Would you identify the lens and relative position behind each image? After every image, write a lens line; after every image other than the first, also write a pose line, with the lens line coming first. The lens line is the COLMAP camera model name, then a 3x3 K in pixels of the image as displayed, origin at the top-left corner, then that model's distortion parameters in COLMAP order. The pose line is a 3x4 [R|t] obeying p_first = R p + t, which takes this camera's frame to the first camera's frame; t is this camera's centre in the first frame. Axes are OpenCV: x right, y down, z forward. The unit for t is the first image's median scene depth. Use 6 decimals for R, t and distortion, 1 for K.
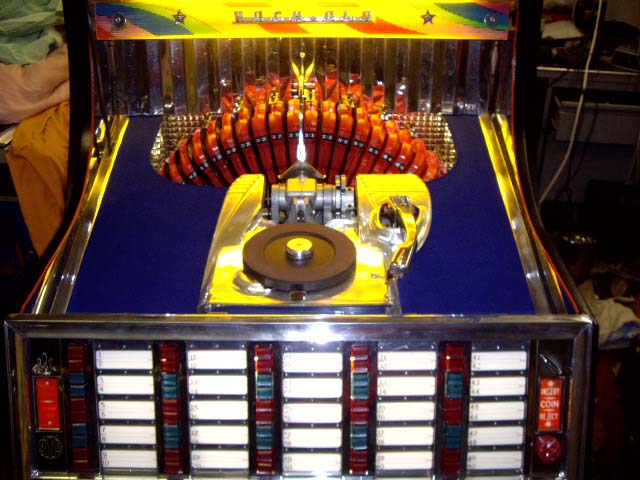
lens RADIAL K [[685.6, 0, 320.0], [0, 685.6, 240.0], [0, 0, 1]] dist [-0.103664, -0.014184]
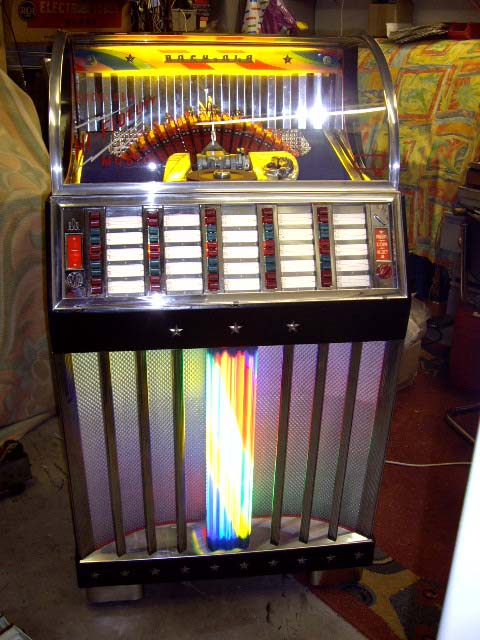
lens RADIAL K [[719.1, 0, 240.0], [0, 719.1, 320.0], [0, 0, 1]] dist [-0.093956, -0.003179]
pose [[0.992012, -0.039980, 0.119643, -0.171694], [0.059987, 0.983856, -0.168606, 0.536932], [-0.110971, 0.174437, 0.978395, -0.503479]]
